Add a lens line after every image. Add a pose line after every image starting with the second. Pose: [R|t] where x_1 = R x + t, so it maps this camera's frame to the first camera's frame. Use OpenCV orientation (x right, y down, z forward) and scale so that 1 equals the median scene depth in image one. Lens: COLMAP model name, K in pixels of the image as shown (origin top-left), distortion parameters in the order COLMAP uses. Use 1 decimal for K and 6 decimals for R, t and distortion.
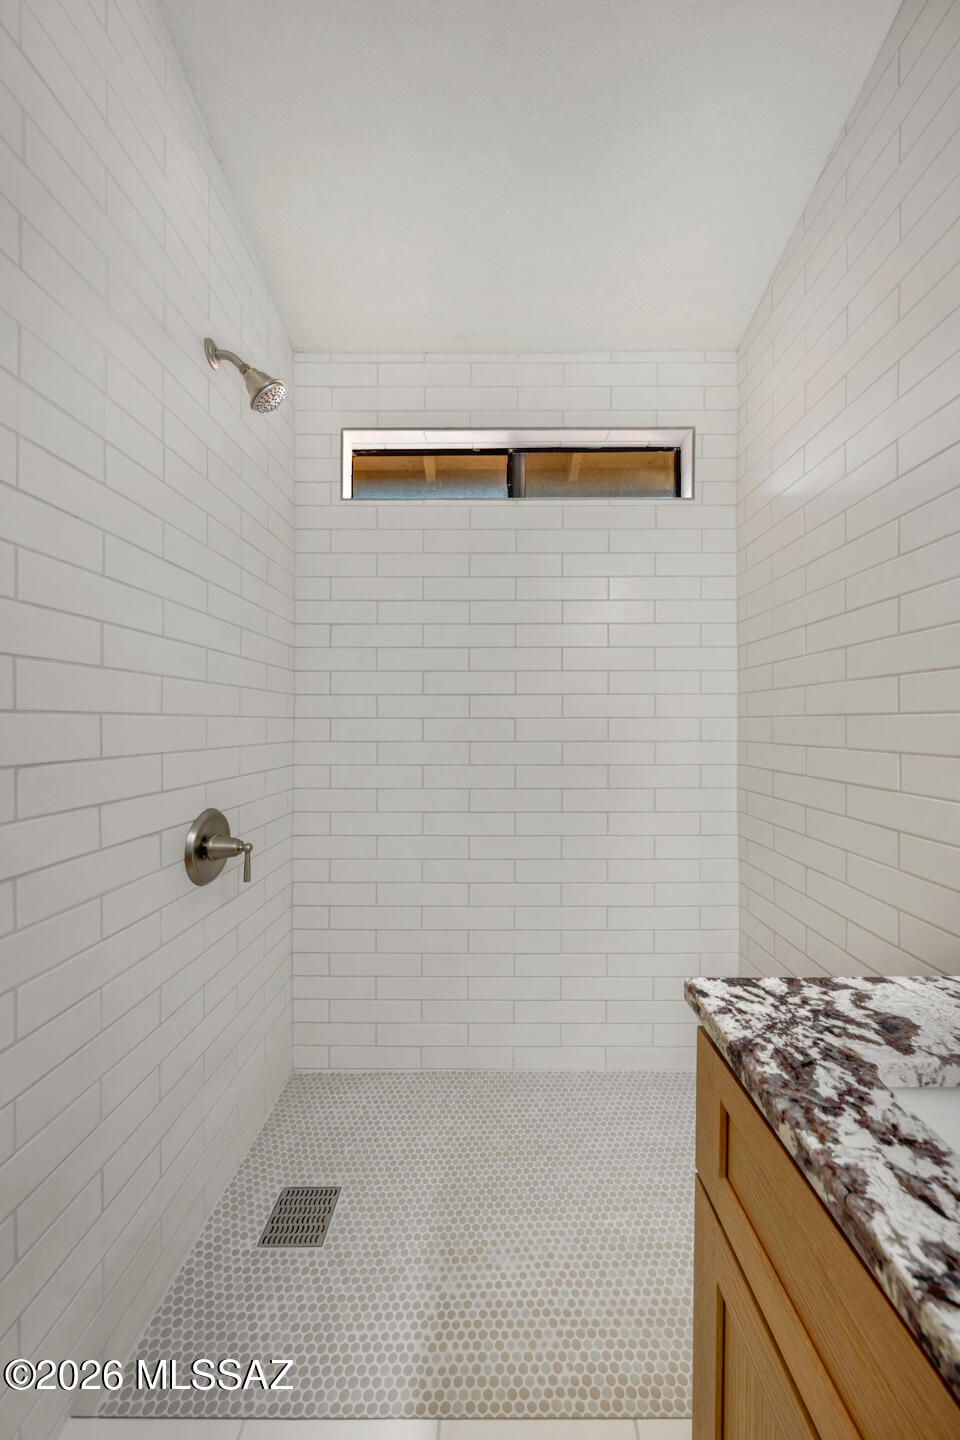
lens RADIAL K [[507.7, 0, 480.0], [0, 507.7, 720.0], [0, 0, 1]] dist [0.001947, 0.000098]
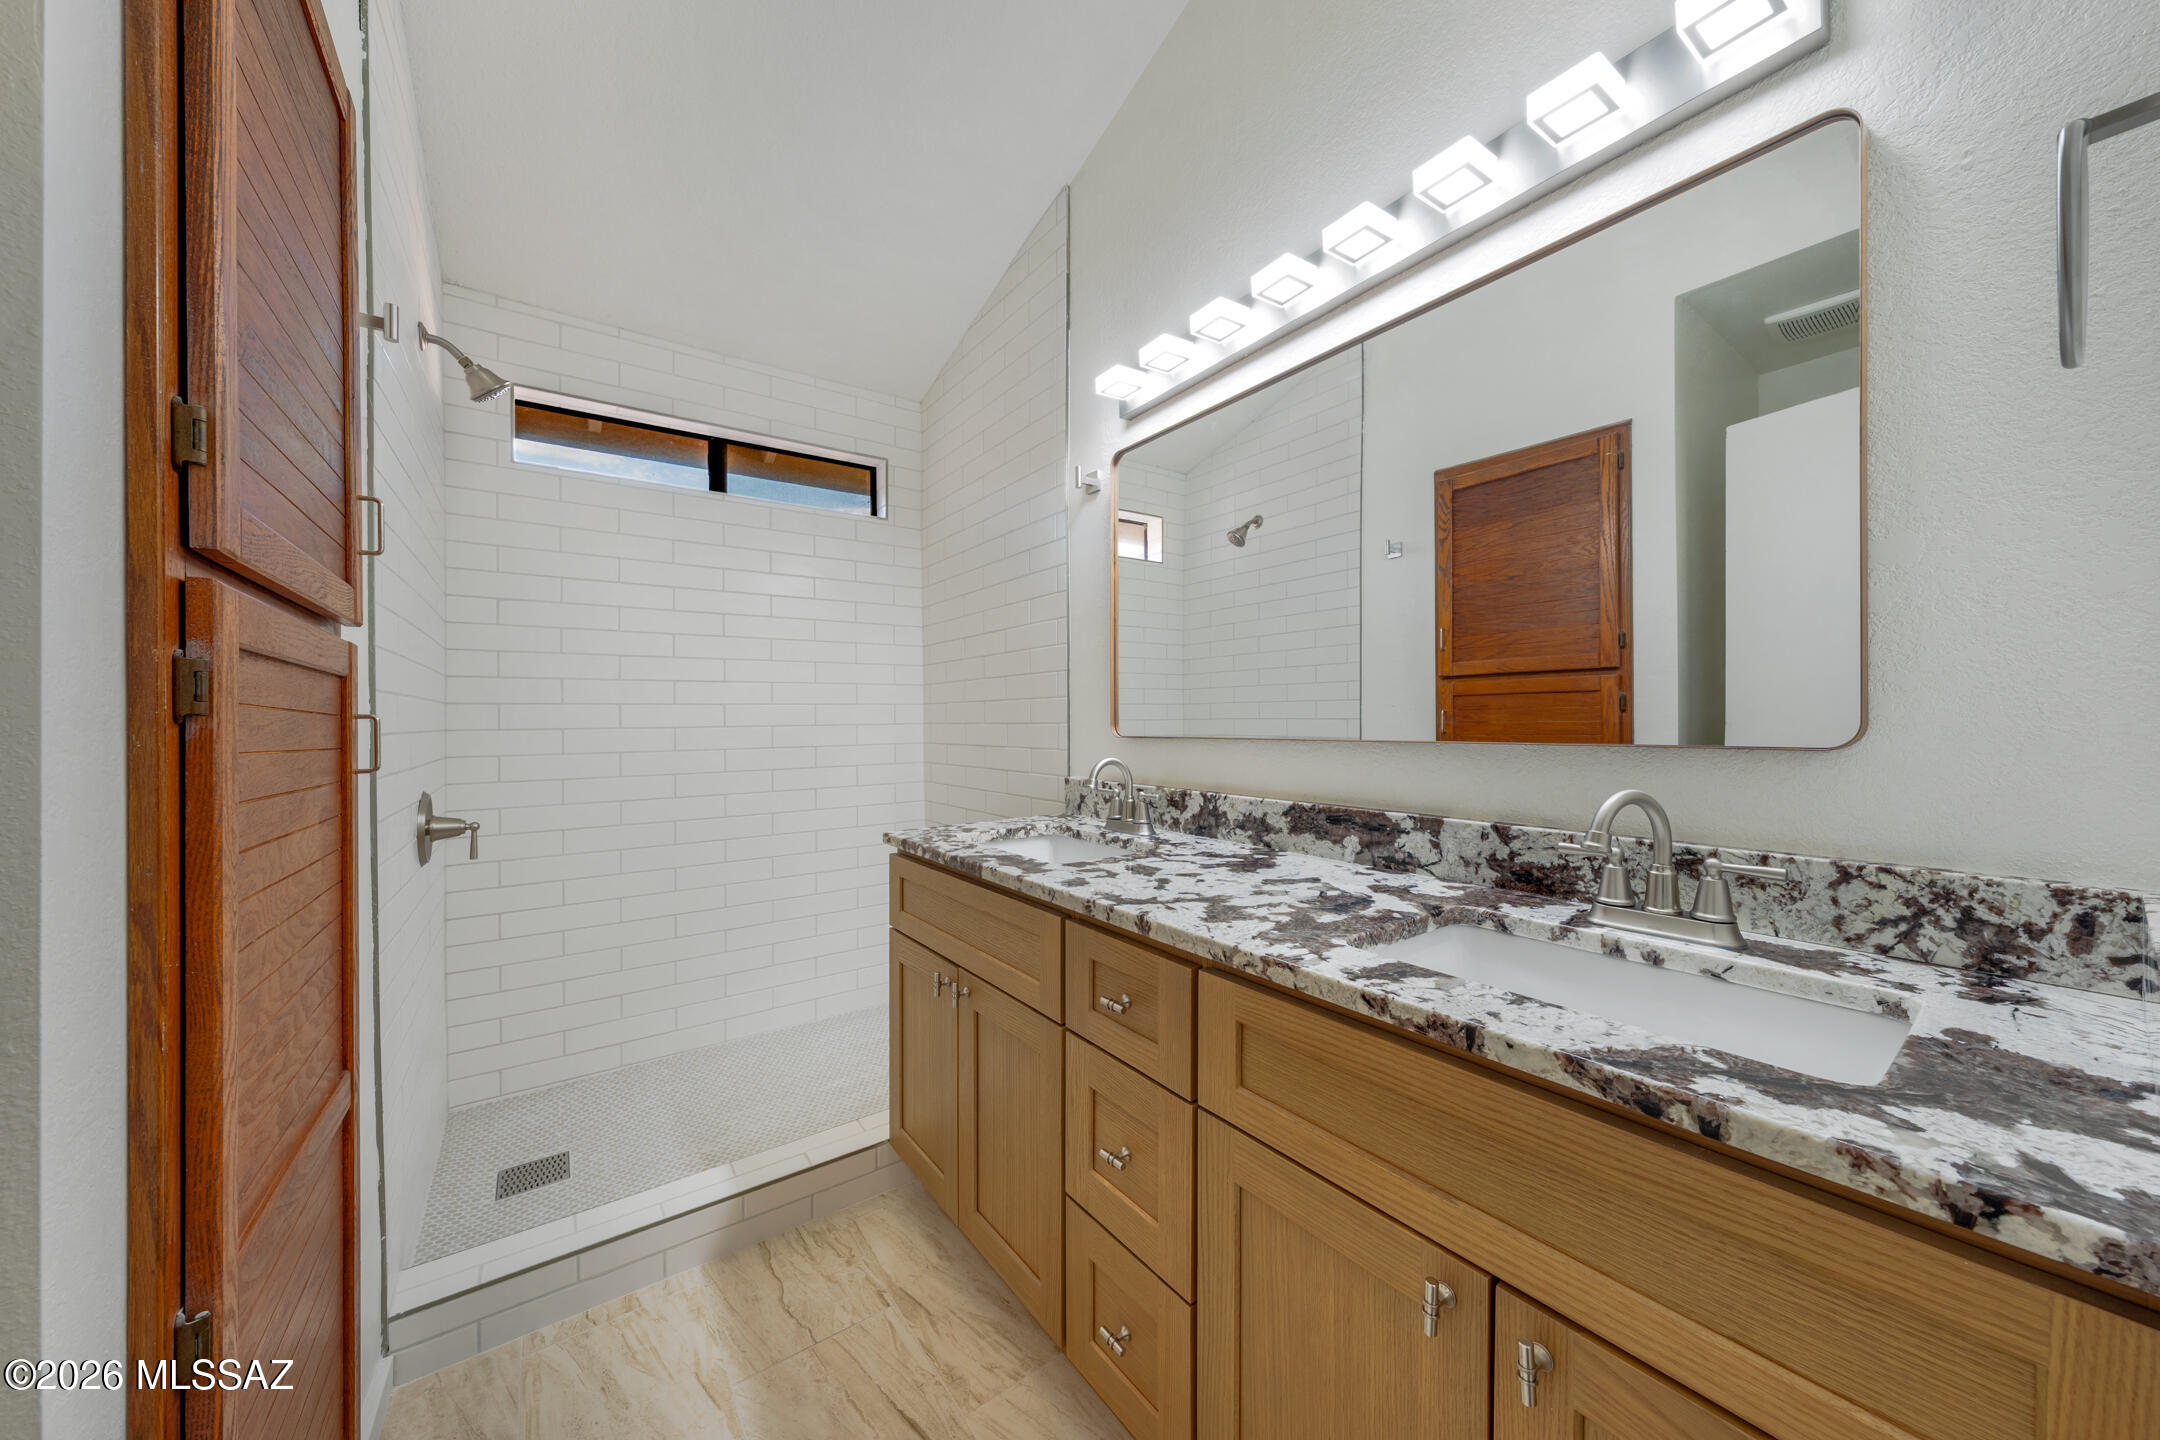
lens RADIAL K [[761.6, 0, 1080.0], [0, 761.6, 720.0], [0, 0, 1]] dist [0.001947, 0.000098]
pose [[0.798412, -0.004046, 0.602099, -0.288806], [0.005567, 0.999984, -0.000663, 0.033544], [-0.602086, 0.003881, 0.798422, -0.679026]]
